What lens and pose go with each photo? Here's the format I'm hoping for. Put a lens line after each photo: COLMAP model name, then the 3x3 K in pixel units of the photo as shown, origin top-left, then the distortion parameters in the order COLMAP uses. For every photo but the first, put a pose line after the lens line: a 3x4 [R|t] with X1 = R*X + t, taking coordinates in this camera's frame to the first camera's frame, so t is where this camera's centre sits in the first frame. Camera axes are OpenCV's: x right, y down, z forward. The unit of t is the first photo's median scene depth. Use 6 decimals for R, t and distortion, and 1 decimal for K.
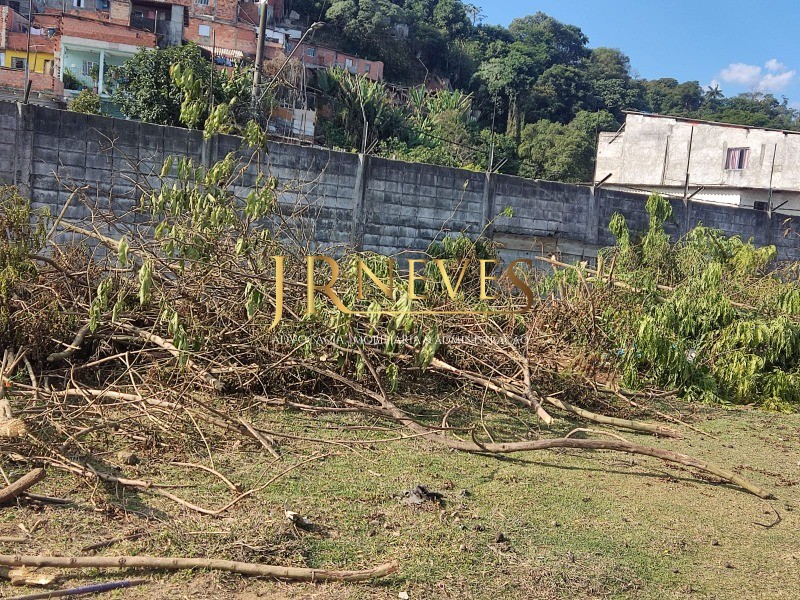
lens RADIAL K [[943.2, 0, 402.3], [0, 943.2, 301.6], [0, 0, 1]] dist [0.072904, 0.000000]
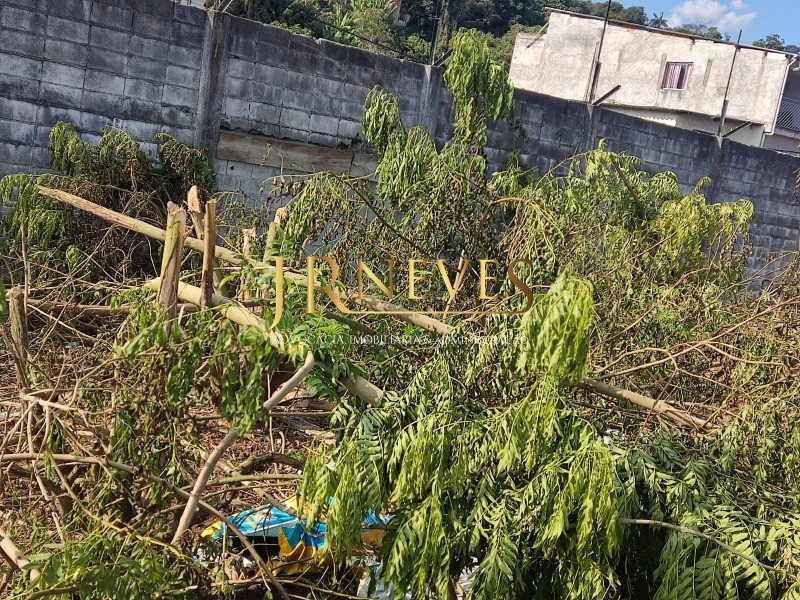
lens RADIAL K [[943.2, 0, 396.6], [0, 943.2, 297.9], [0, 0, 1]] dist [0.072904, 0.000000]
pose [[0.995115, 0.066806, 0.072682, 0.151588], [-0.072814, 0.993851, 0.083416, -0.029377], [-0.066662, -0.088300, 0.993861, 0.432742]]
